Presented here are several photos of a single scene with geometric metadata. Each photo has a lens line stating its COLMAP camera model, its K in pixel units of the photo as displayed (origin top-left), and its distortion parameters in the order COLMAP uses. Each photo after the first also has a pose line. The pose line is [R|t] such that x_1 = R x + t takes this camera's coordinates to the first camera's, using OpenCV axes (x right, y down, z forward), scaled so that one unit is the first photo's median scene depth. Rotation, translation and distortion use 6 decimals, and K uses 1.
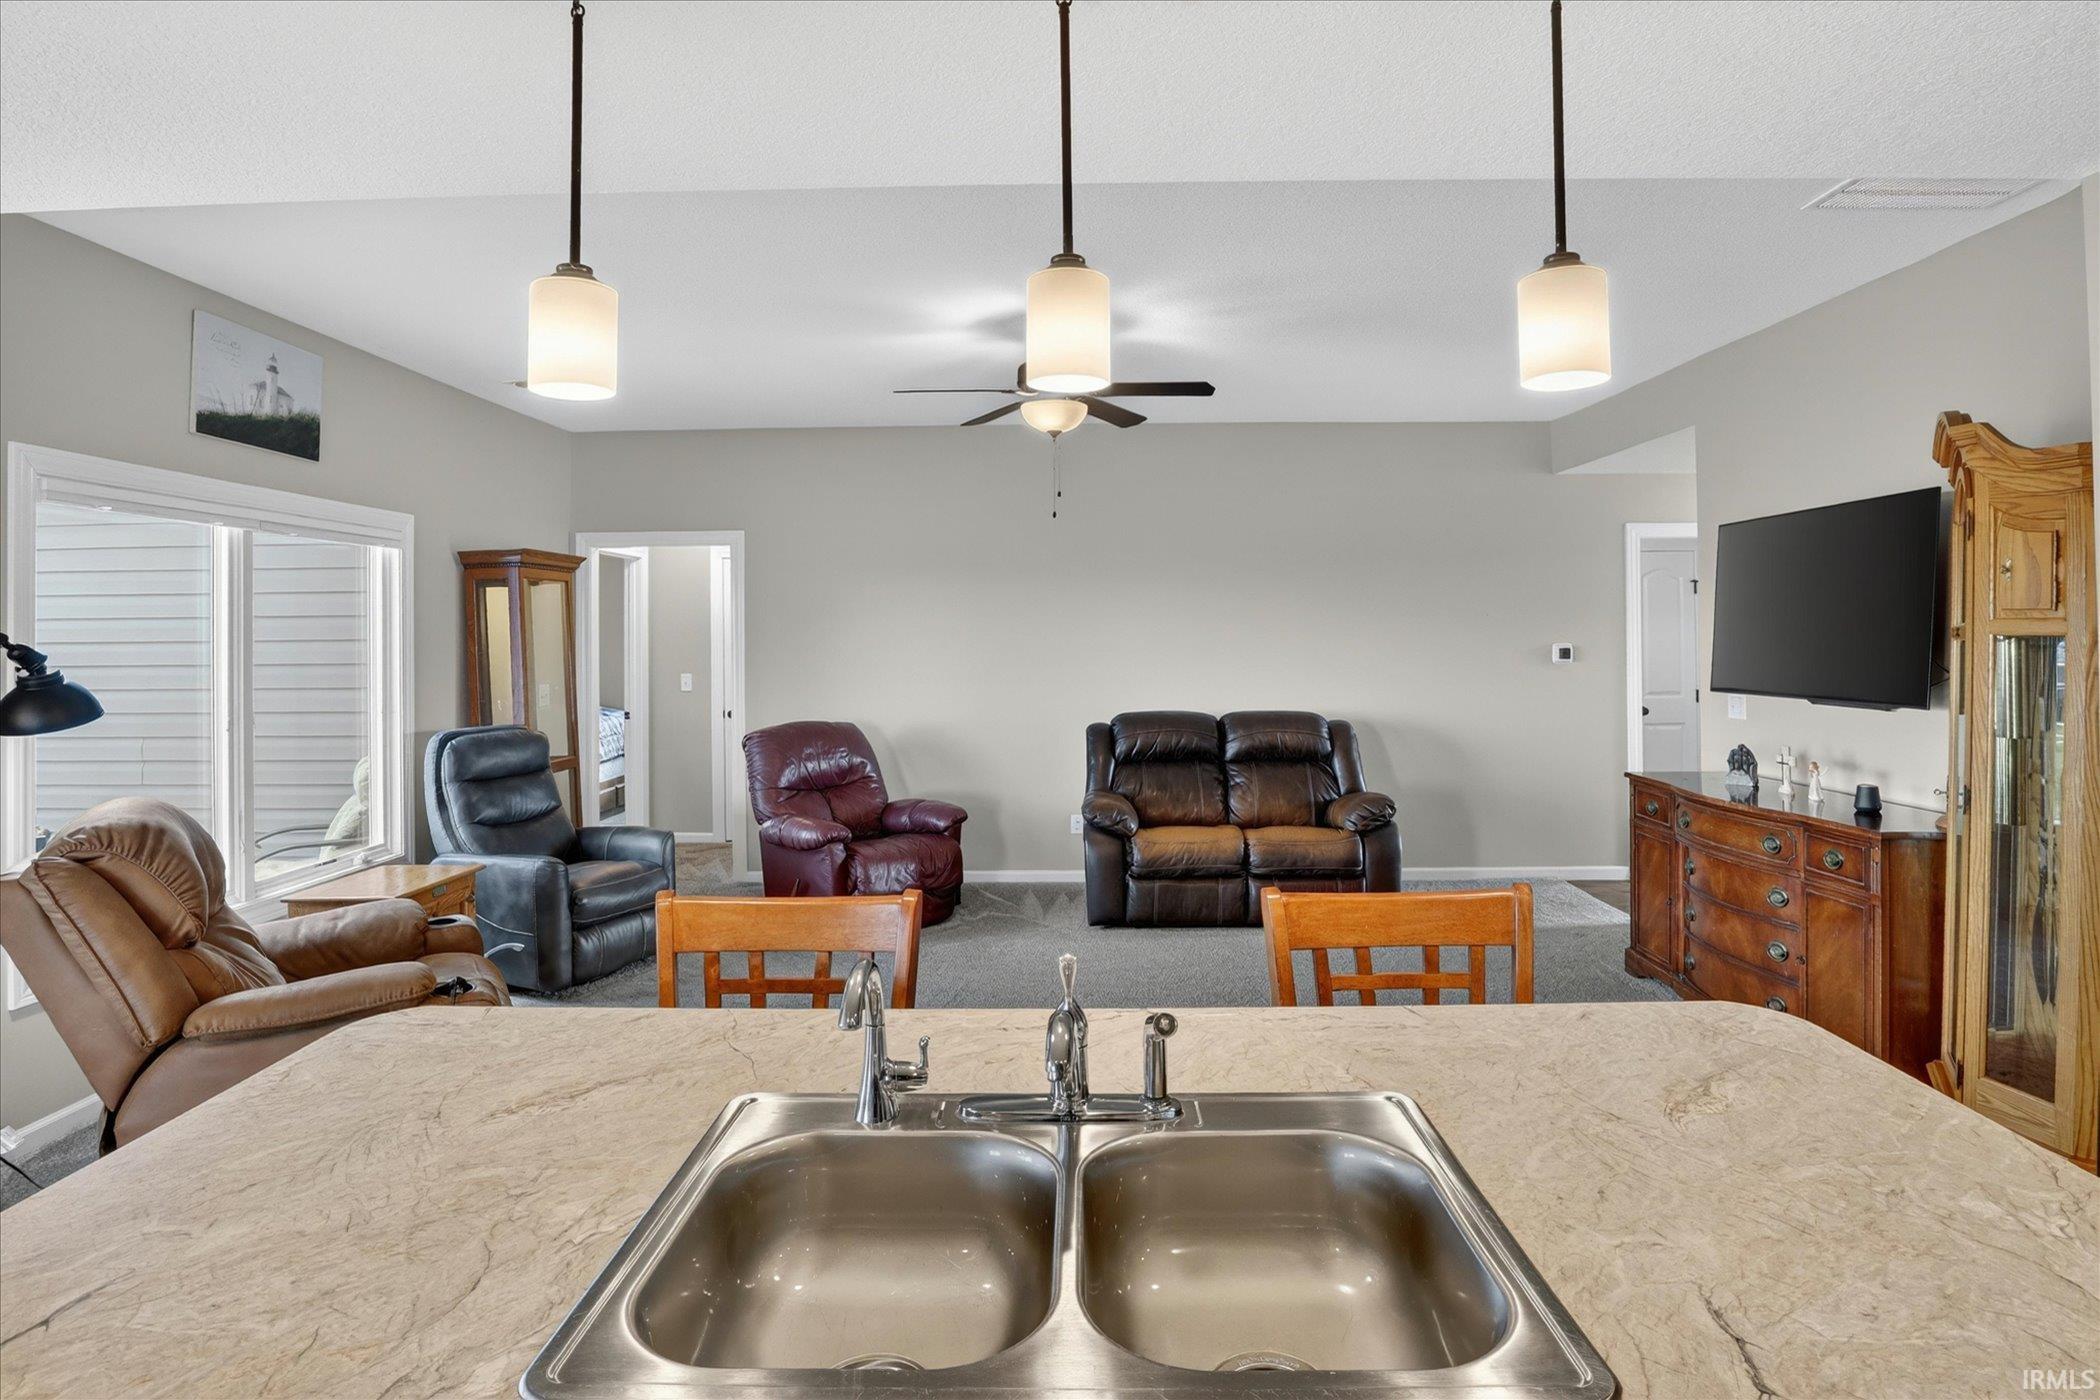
lens RADIAL K [[1076.0, 0, 1049.5], [0, 1076.0, 652.6], [0, 0, 1]] dist [-0.058331, -0.000117]
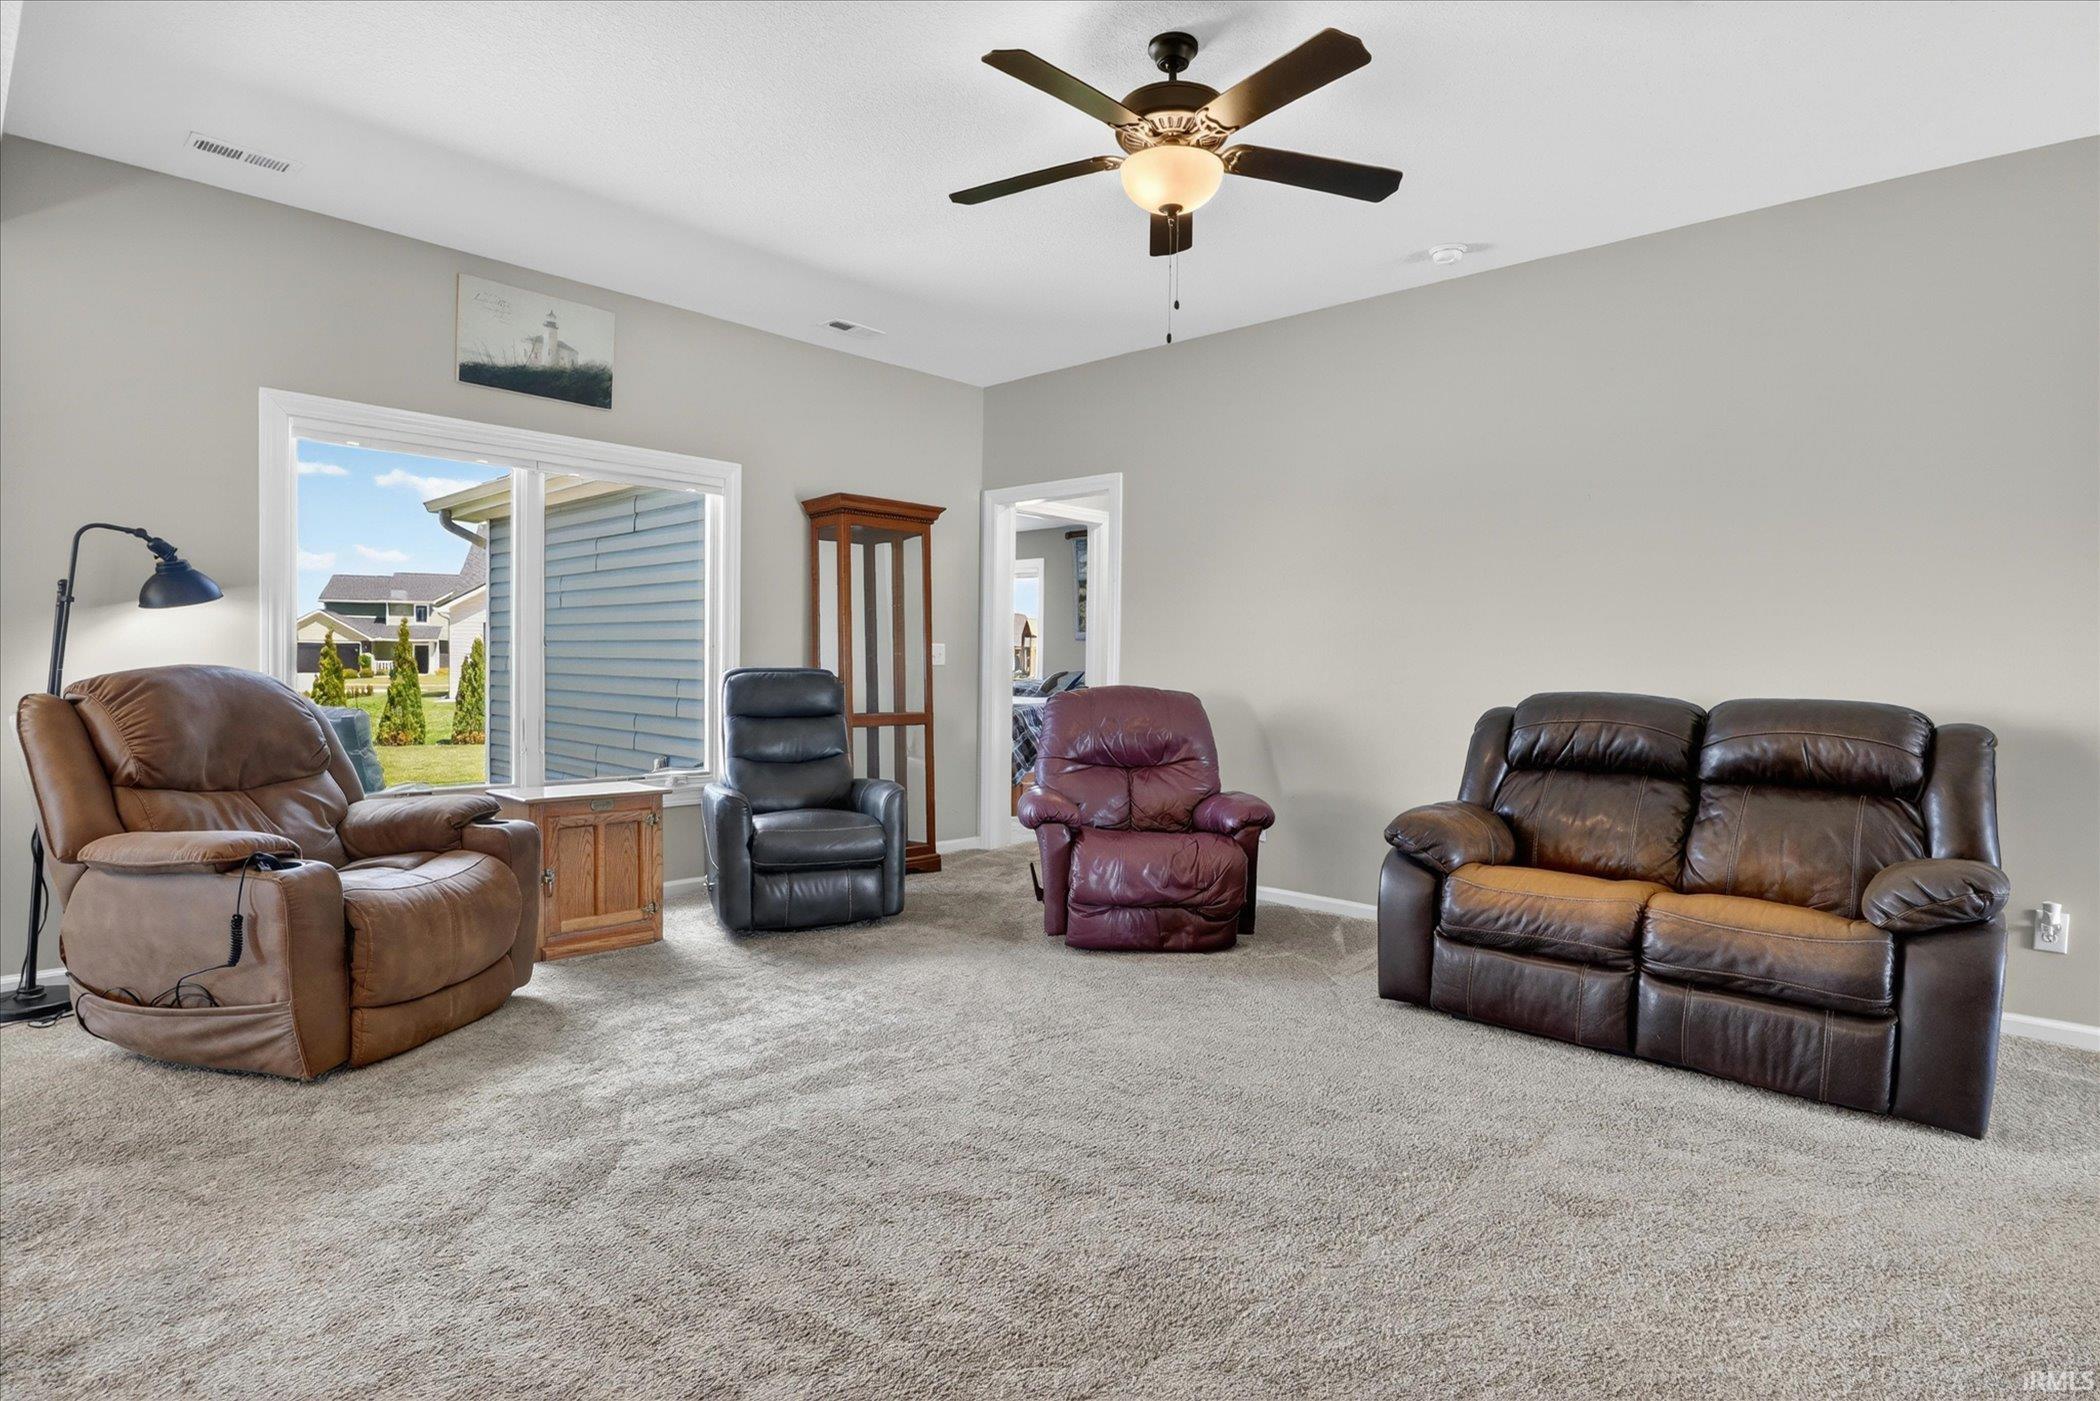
lens RADIAL K [[1094.6, 0, 1050.0], [0, 1094.6, 700.5], [0, 0, 1]] dist [-0.024669, 0.000242]
pose [[0.748914, 0.043785, -0.661219, 0.326429], [-0.031473, 0.999039, 0.030508, 0.057291], [0.661919, -0.002037, 0.749572, 0.362008]]
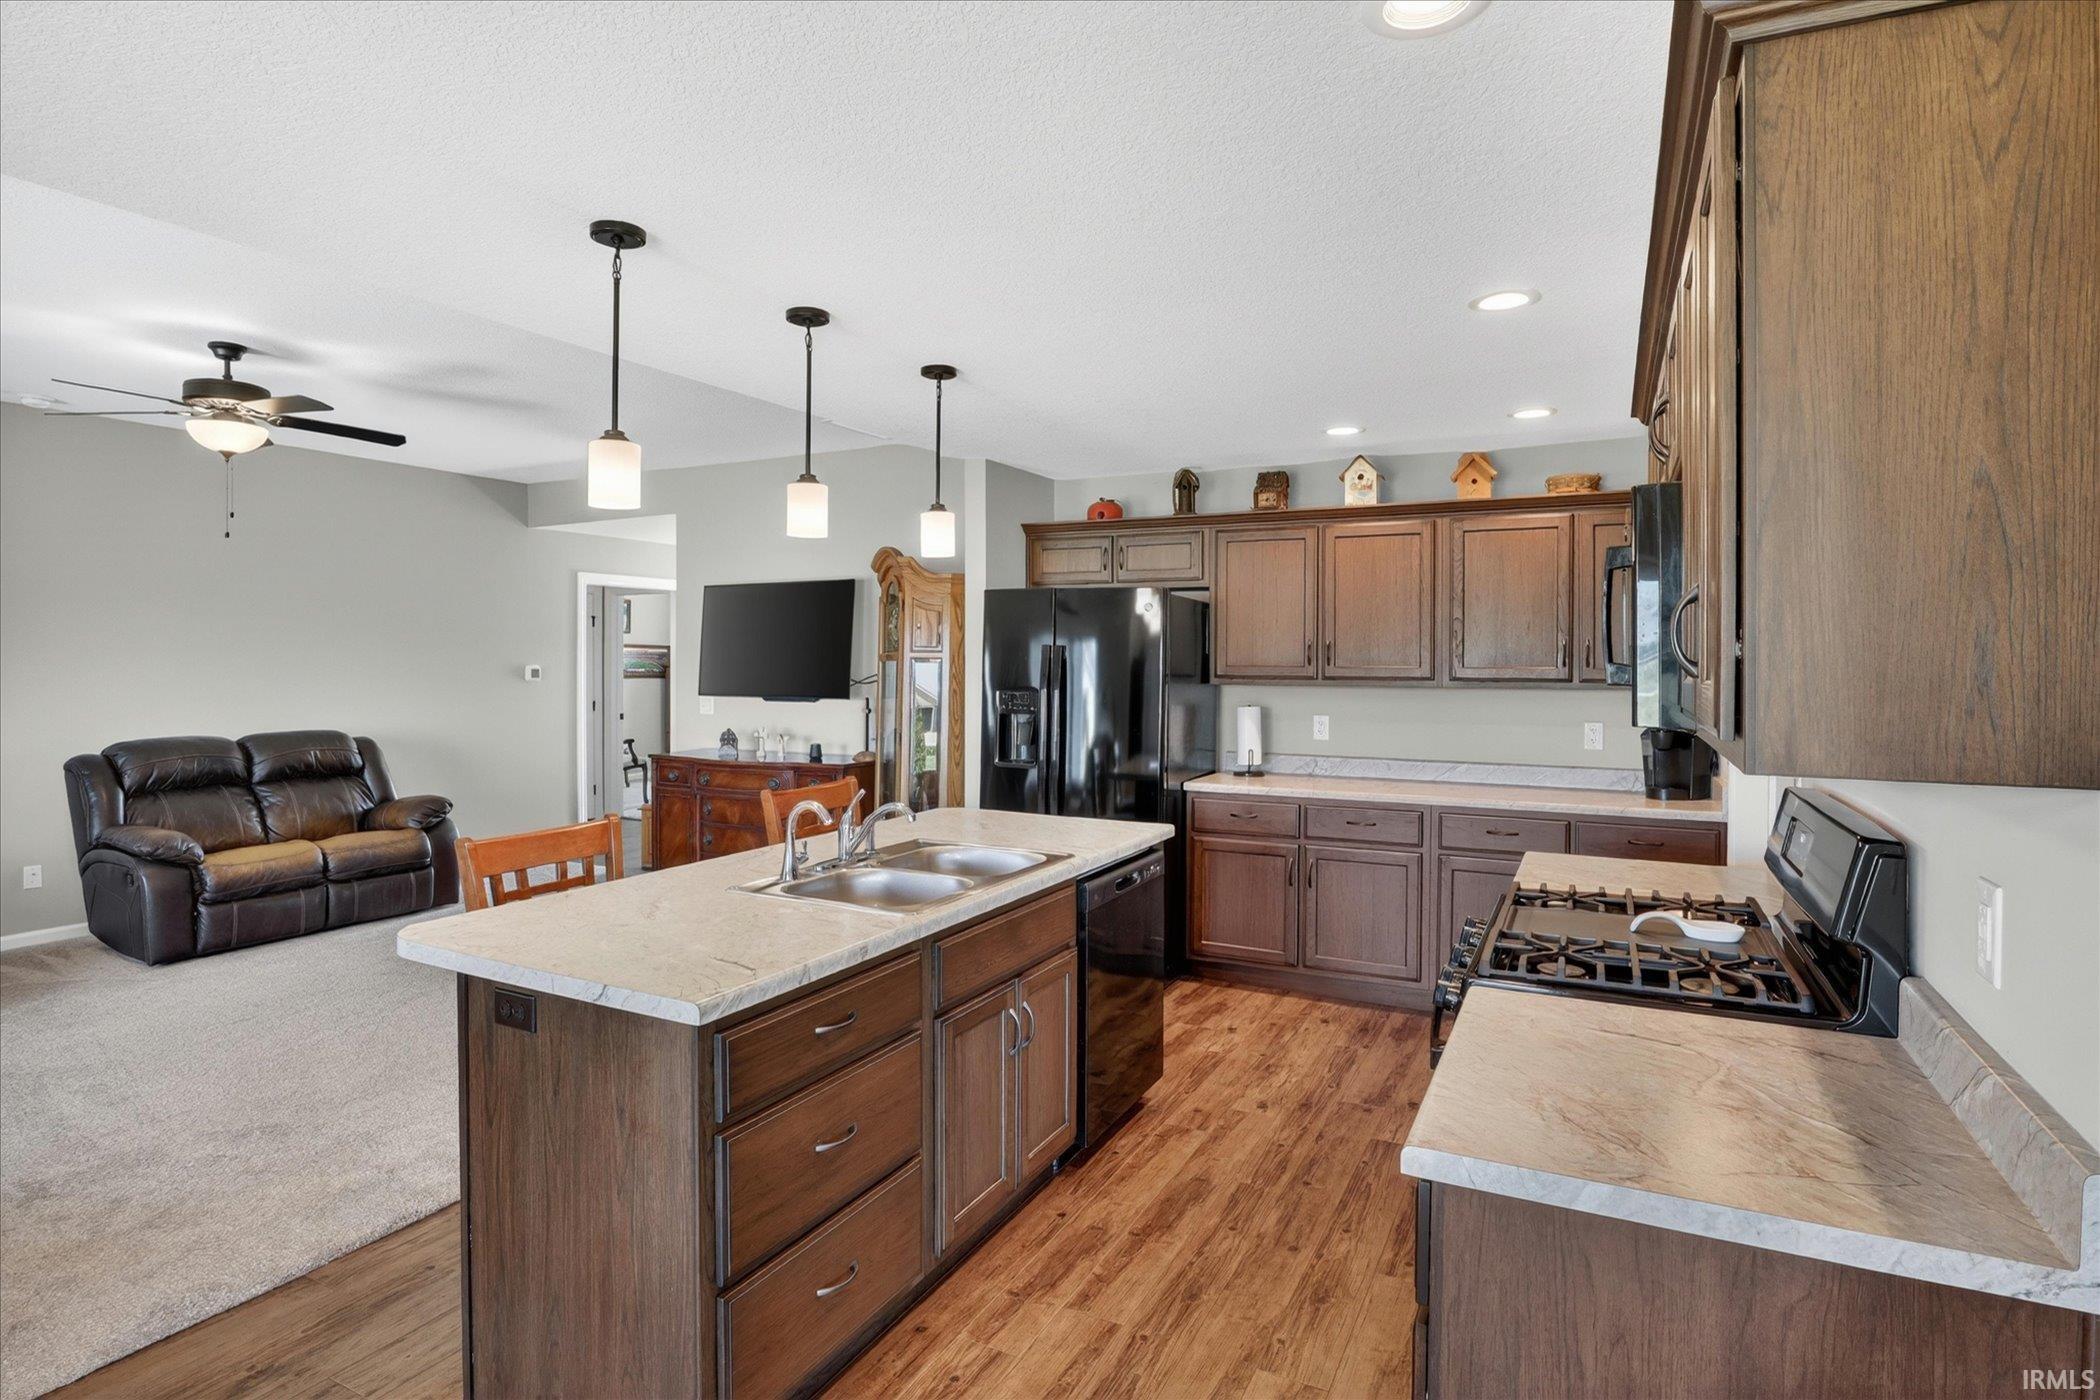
lens RADIAL K [[1076.0, 0, 1049.5], [0, 1076.0, 652.6], [0, 0, 1]] dist [-0.058331, -0.000117]
pose [[0.436952, 0.012635, 0.899396, -0.430601], [0.010254, 0.999766, -0.019027, 0.007349], [-0.899426, 0.017536, 0.436721, -0.098462]]
